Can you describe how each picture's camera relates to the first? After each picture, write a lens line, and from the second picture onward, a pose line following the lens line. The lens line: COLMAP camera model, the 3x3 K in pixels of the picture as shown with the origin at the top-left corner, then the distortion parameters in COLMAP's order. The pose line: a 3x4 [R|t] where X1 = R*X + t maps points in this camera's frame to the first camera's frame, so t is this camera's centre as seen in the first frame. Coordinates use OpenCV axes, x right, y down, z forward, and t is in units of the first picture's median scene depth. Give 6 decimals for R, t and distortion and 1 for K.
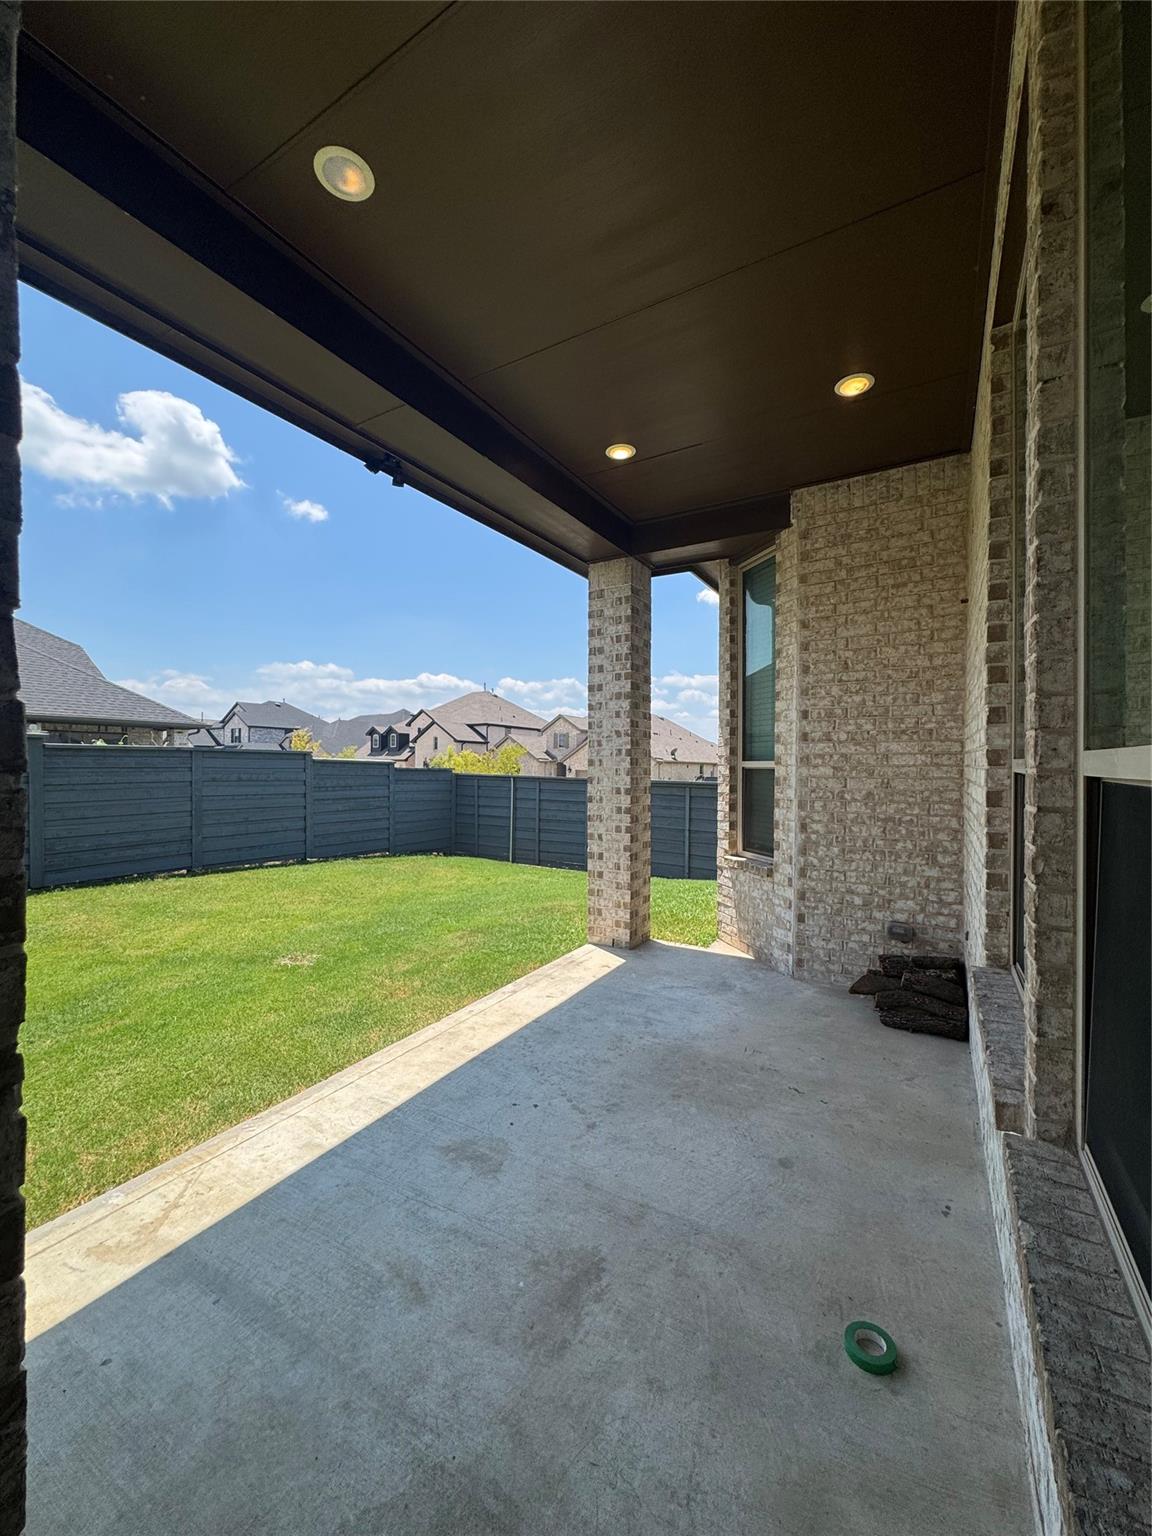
lens RADIAL K [[615.6, 0, 578.0], [0, 615.6, 766.7], [0, 0, 1]] dist [-0.004116, 0.000179]
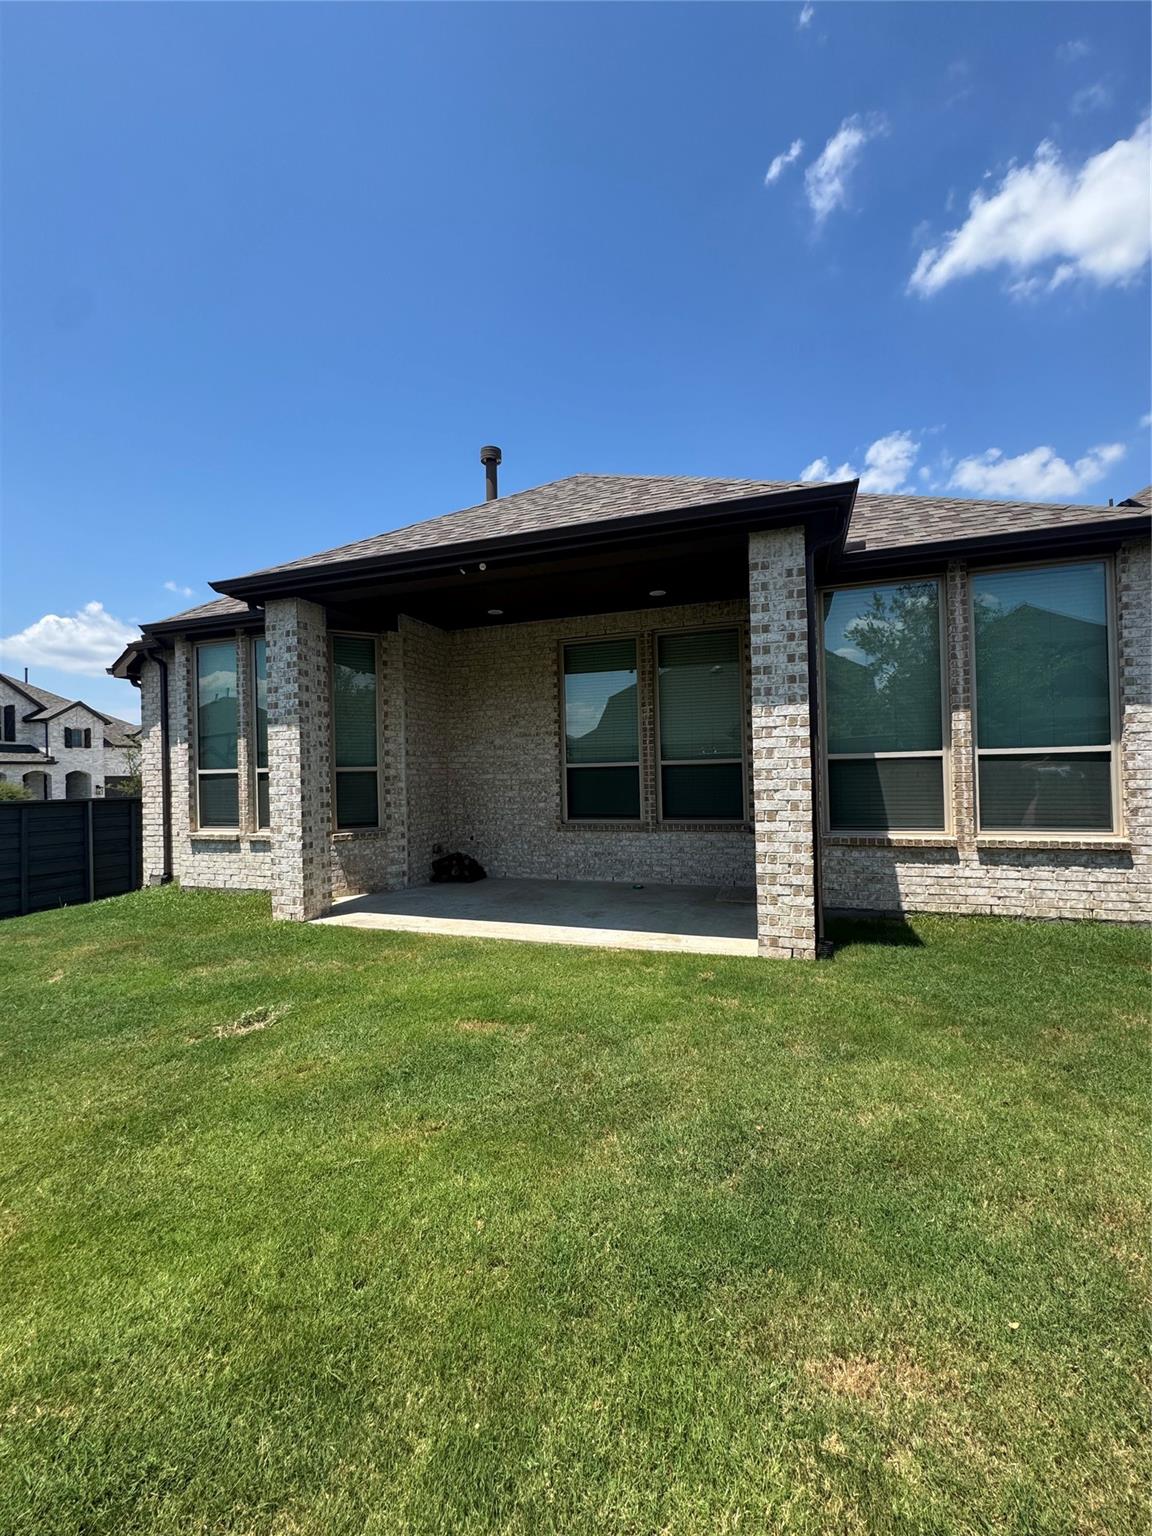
lens RADIAL K [[615.6, 0, 578.0], [0, 615.6, 766.7], [0, 0, 1]] dist [-0.004116, 0.000179]
pose [[-0.203460, 0.012074, 0.979009, -1.261602], [0.023758, 0.999690, -0.007391, 0.014284], [-0.978795, 0.021756, -0.203683, 0.744052]]
